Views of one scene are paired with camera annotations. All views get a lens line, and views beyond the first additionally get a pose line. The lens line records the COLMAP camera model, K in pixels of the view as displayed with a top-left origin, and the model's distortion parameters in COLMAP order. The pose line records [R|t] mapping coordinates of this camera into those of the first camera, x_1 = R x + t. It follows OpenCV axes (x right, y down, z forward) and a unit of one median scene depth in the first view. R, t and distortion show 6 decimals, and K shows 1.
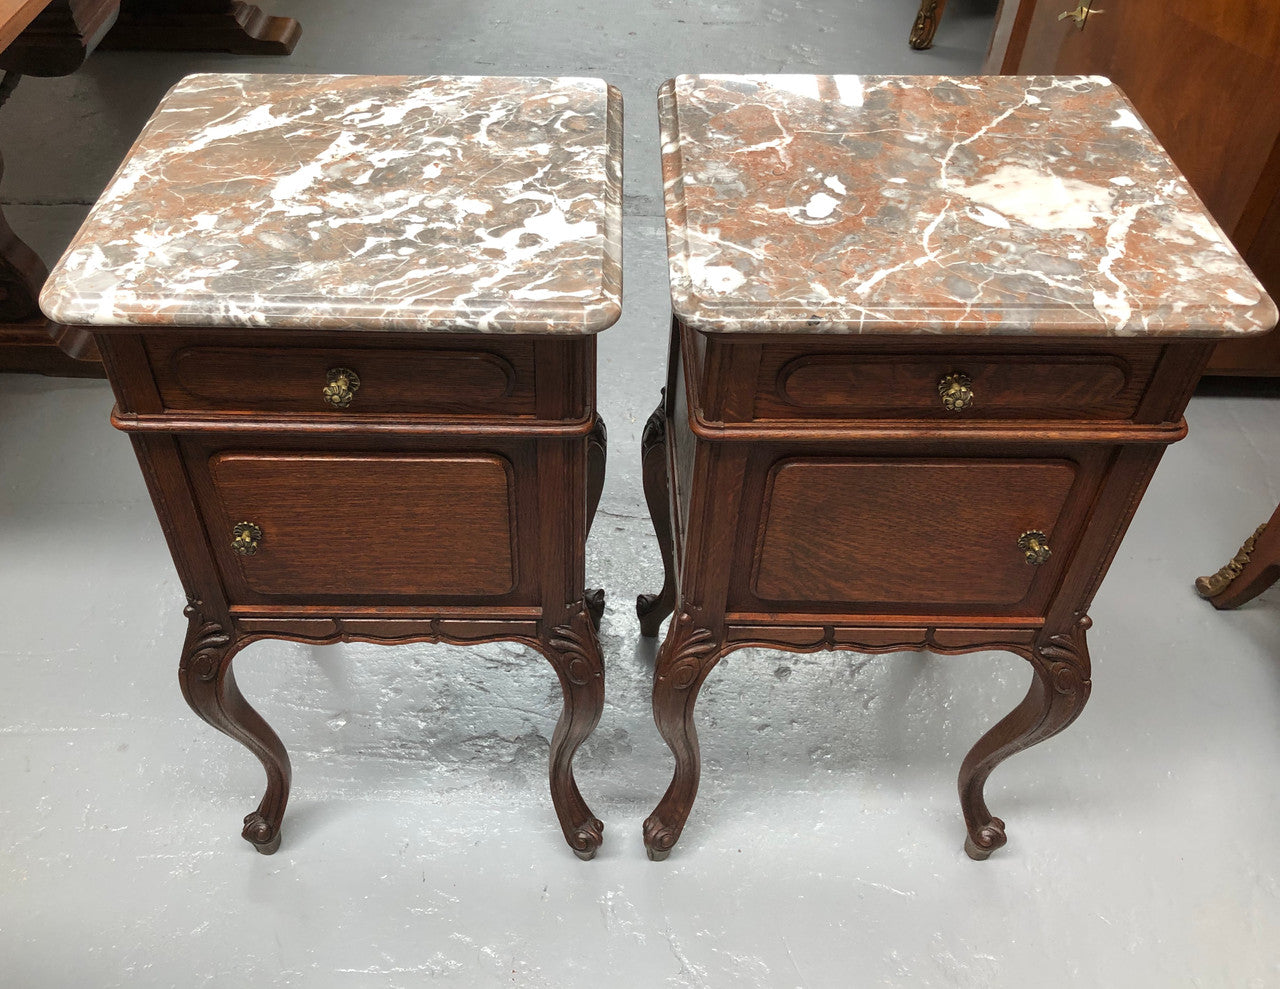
lens RADIAL K [[1147.1, 0, 571.9], [0, 1147.1, 463.7], [0, 0, 1]] dist [0.114912, -0.287827]
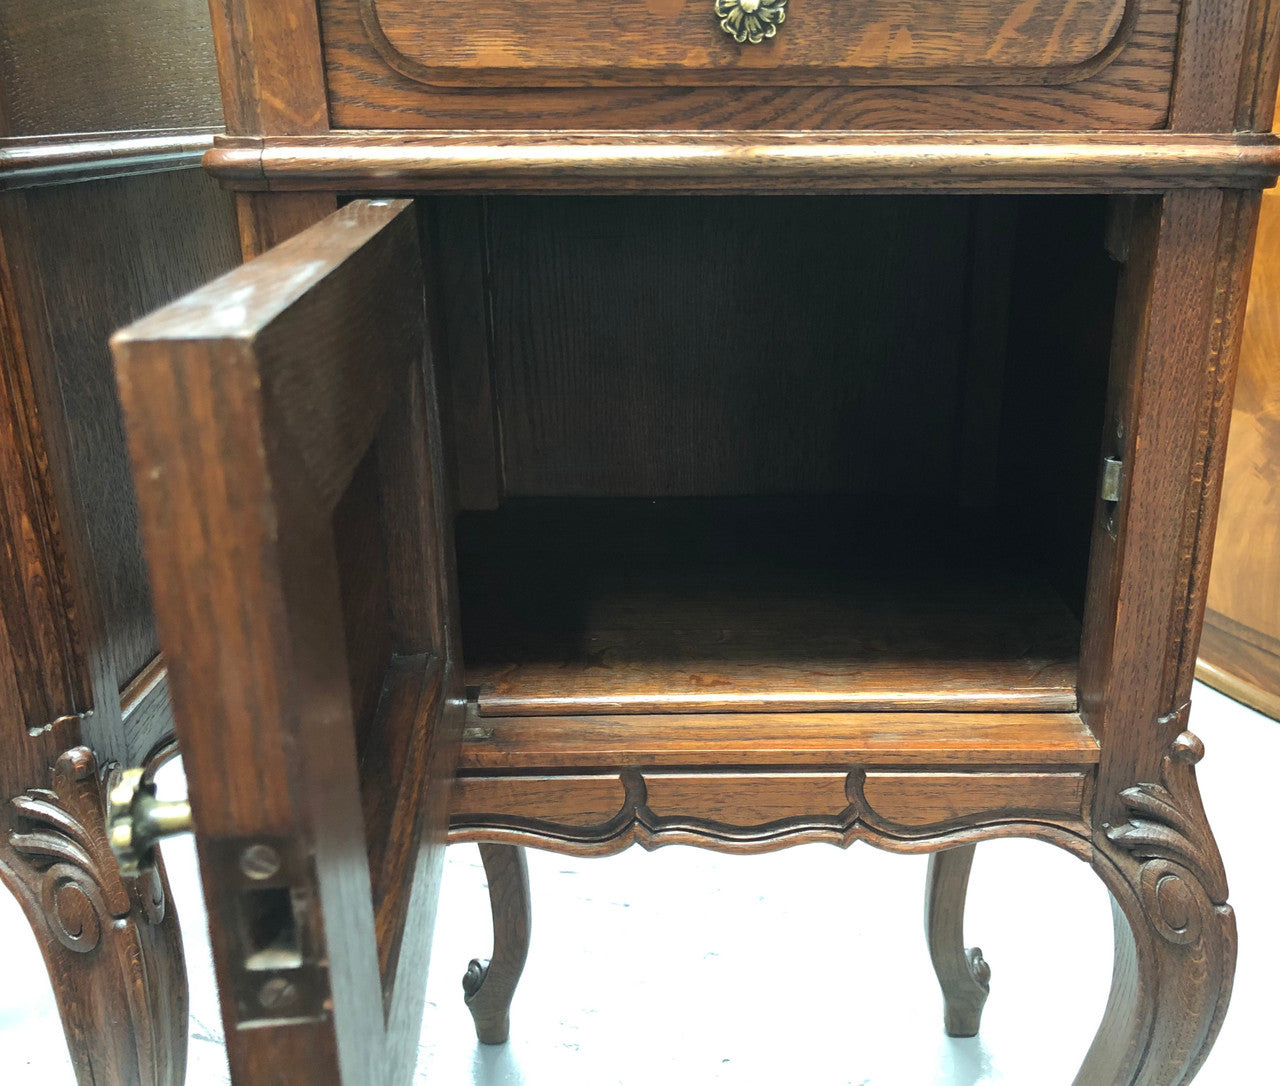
lens RADIAL K [[1223.4, 0, 718.1], [0, 1223.4, 528.4], [0, 0, 1]] dist [0.046898, -0.091302]
pose [[0.999632, -0.008963, 0.025586, 0.285205], [0.018652, 0.912265, -0.409175, 0.291272], [-0.019674, 0.409502, 0.912097, 0.610575]]
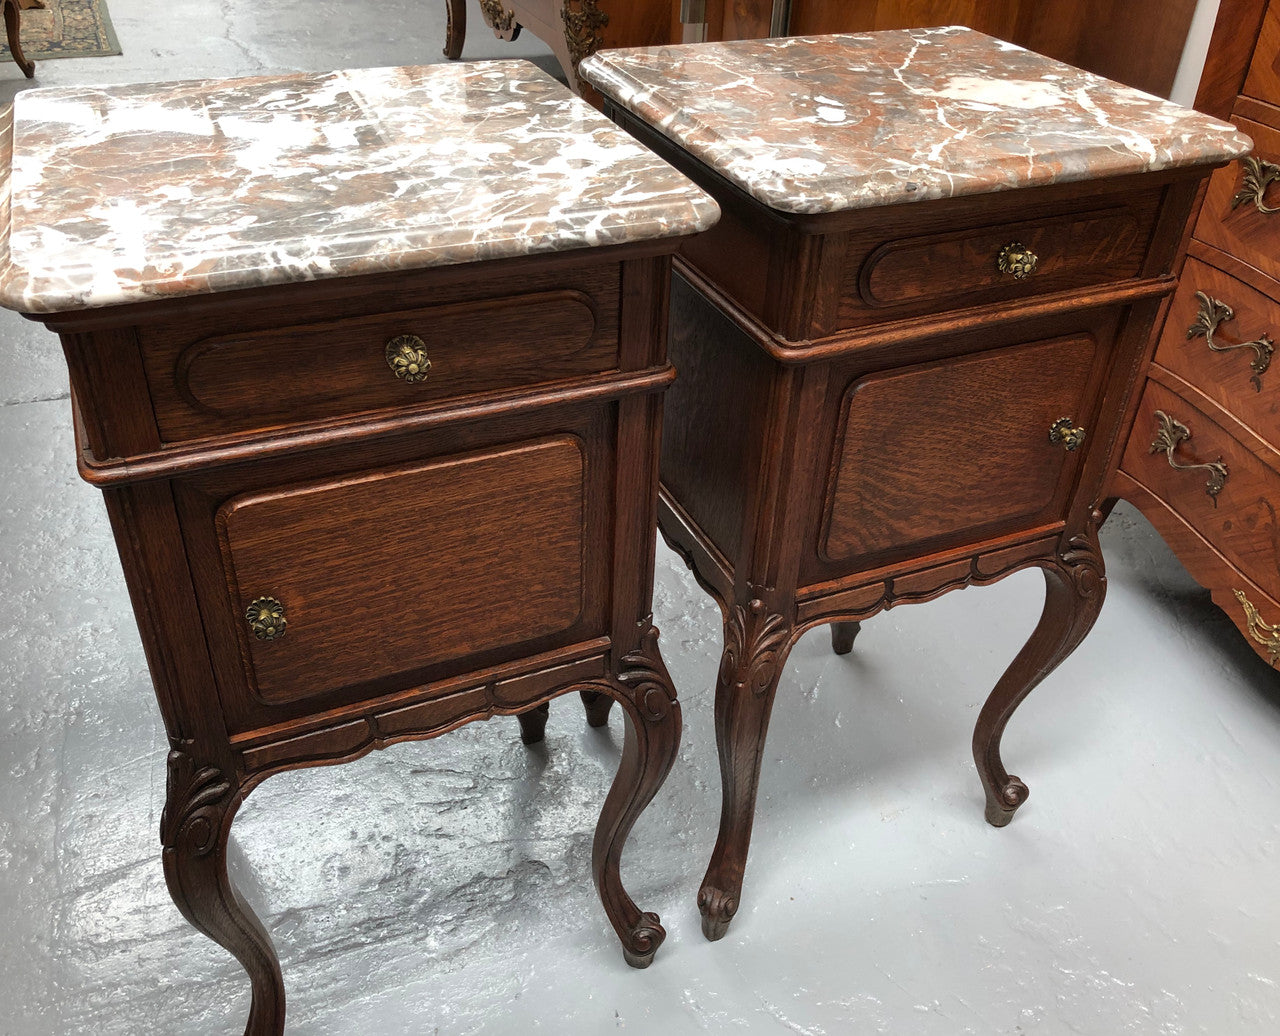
lens RADIAL K [[1152.9, 0, 640.0], [0, 1152.9, 518.0], [0, 0, 1]] dist [0.069158, -0.130484]
pose [[0.904805, -0.211628, 0.369515, -0.354431], [0.262733, 0.960344, -0.093327, 0.148388], [-0.335111, 0.181527, 0.924526, 0.207750]]
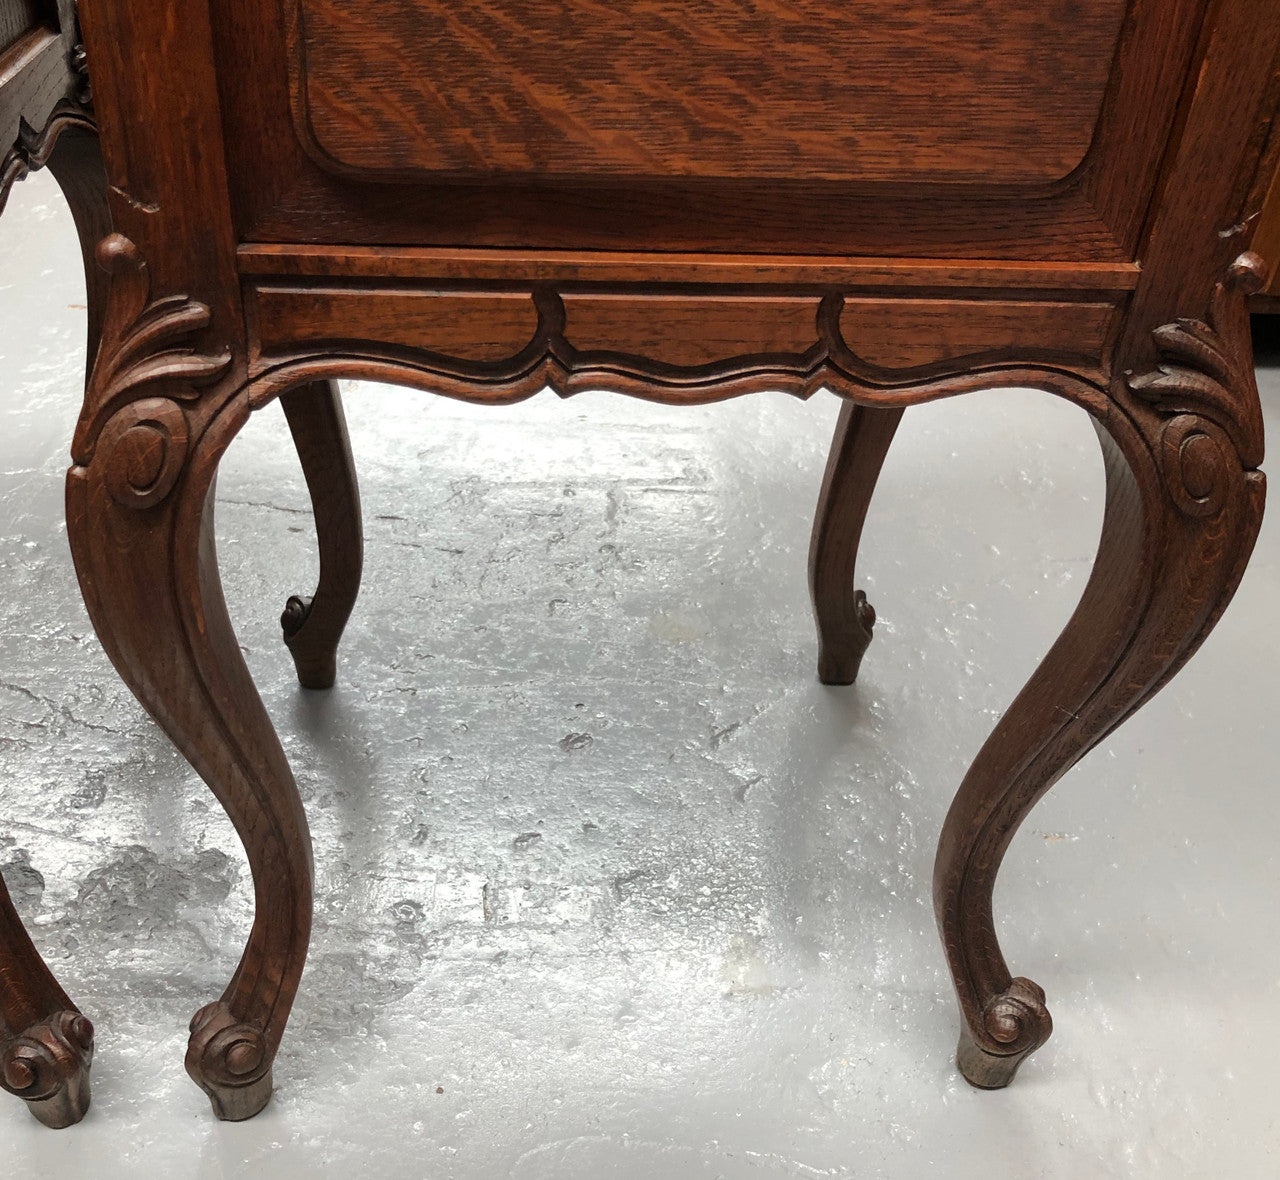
lens RADIAL K [[1347.2, 0, 589.6], [0, 1347.2, 571.6], [0, 0, 1]] dist [0.102531, -0.219548]
pose [[0.995974, -0.003348, 0.089575, 0.230965], [0.017631, 0.987098, -0.159142, 0.338269], [-0.087887, 0.160081, 0.983184, 0.709618]]
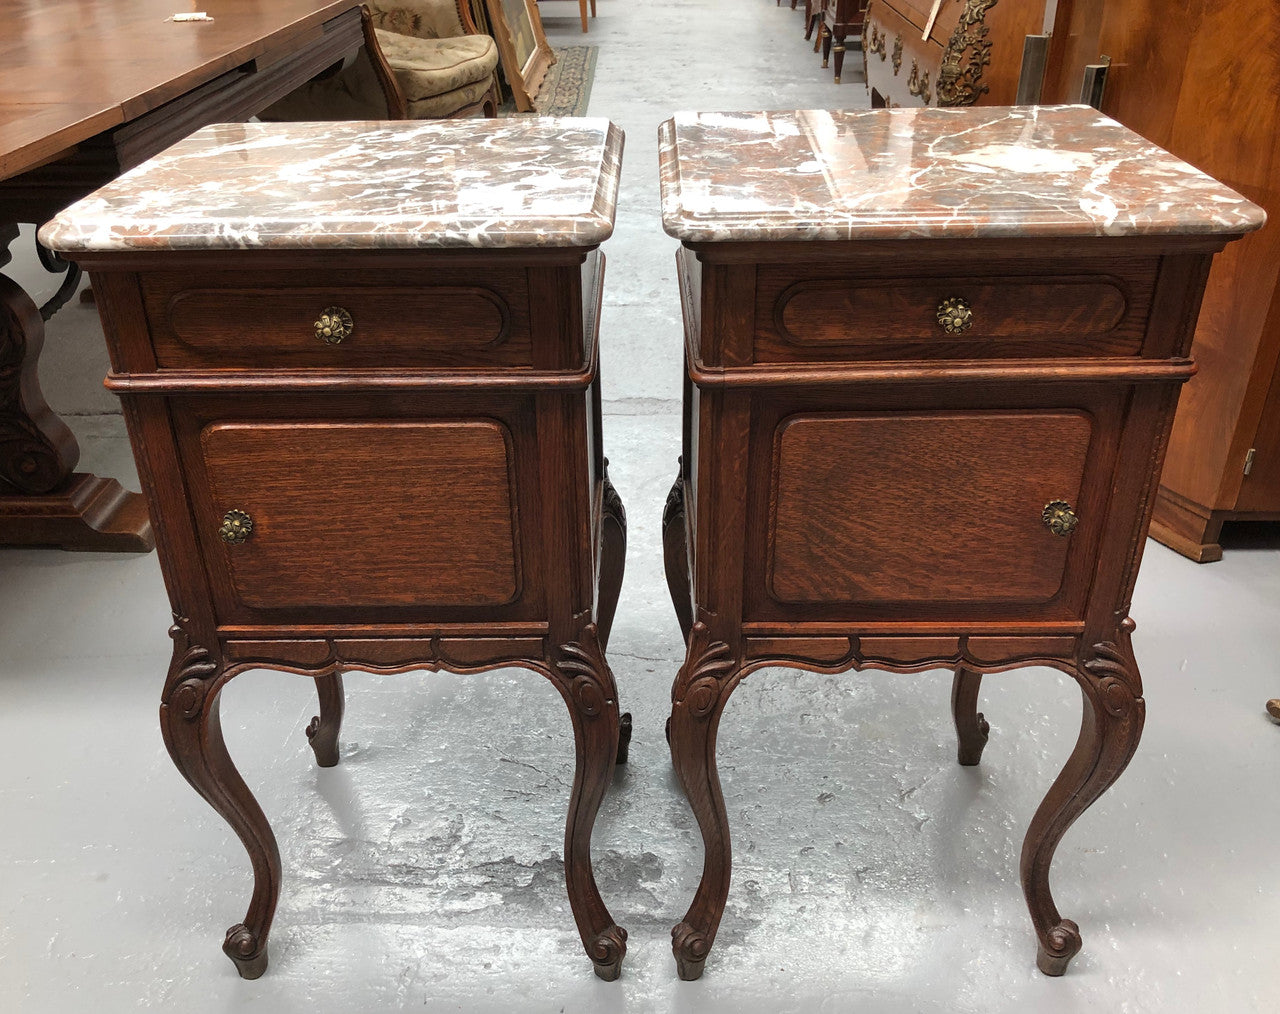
lens RADIAL K [[1177.3, 0, 611.9], [0, 1177.3, 526.2], [0, 0, 1]] dist [0.103279, -0.264198]
pose [[0.999805, -0.015455, -0.012262, 0.045966], [0.012085, 0.971068, -0.238496, 0.326754], [0.015593, 0.238302, 0.971066, 0.051274]]
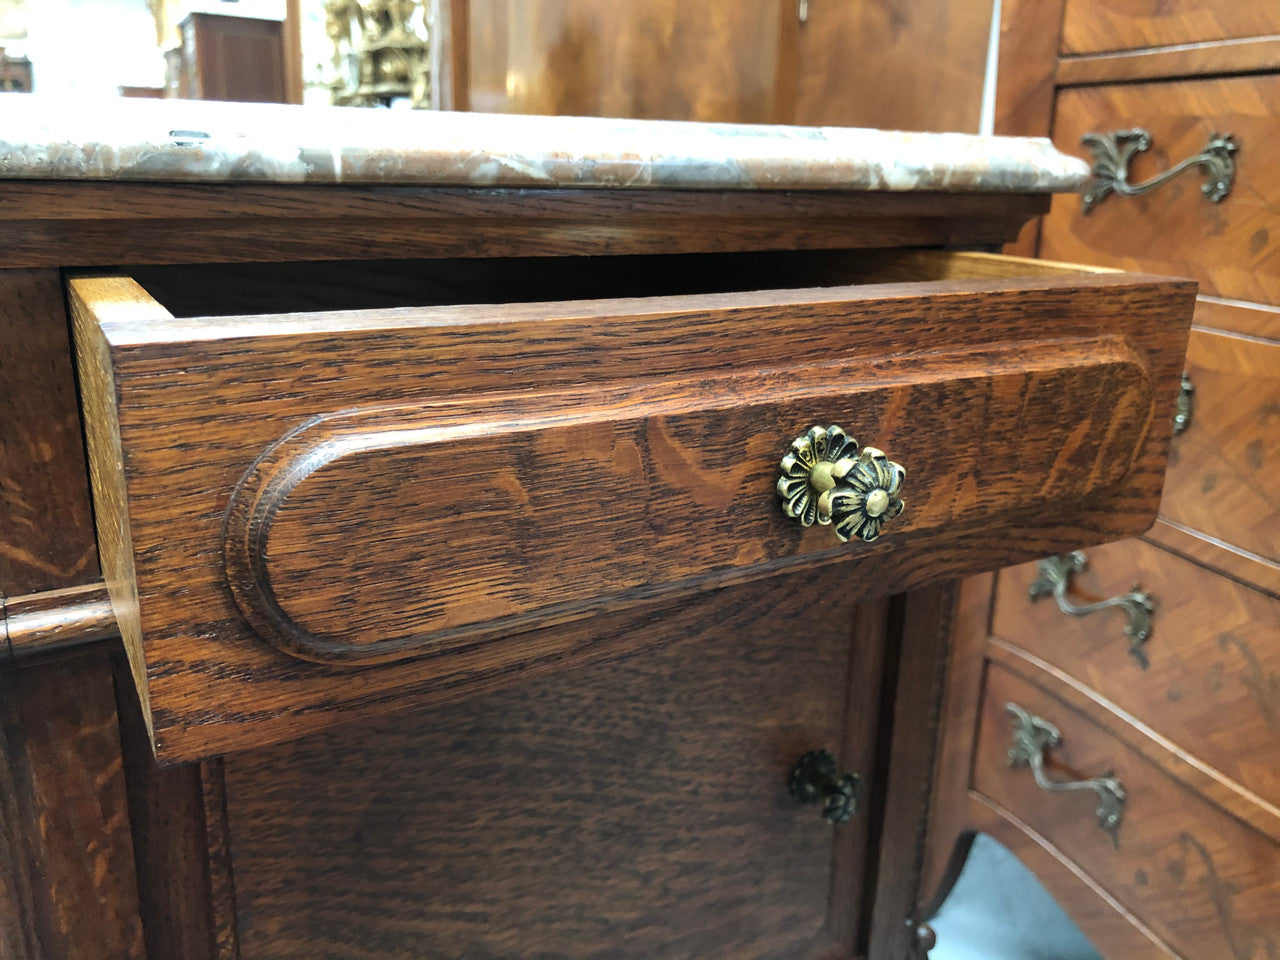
lens RADIAL K [[1081.8, 0, 640.0], [0, 1081.8, 480.0], [0, 0, 1]] dist [0.001502, 0.005661]
pose [[0.853664, -0.126394, 0.505254, 0.131938], [0.336947, 0.873764, -0.350717, 0.098396], [-0.397145, 0.469638, 0.788490, 0.658918]]
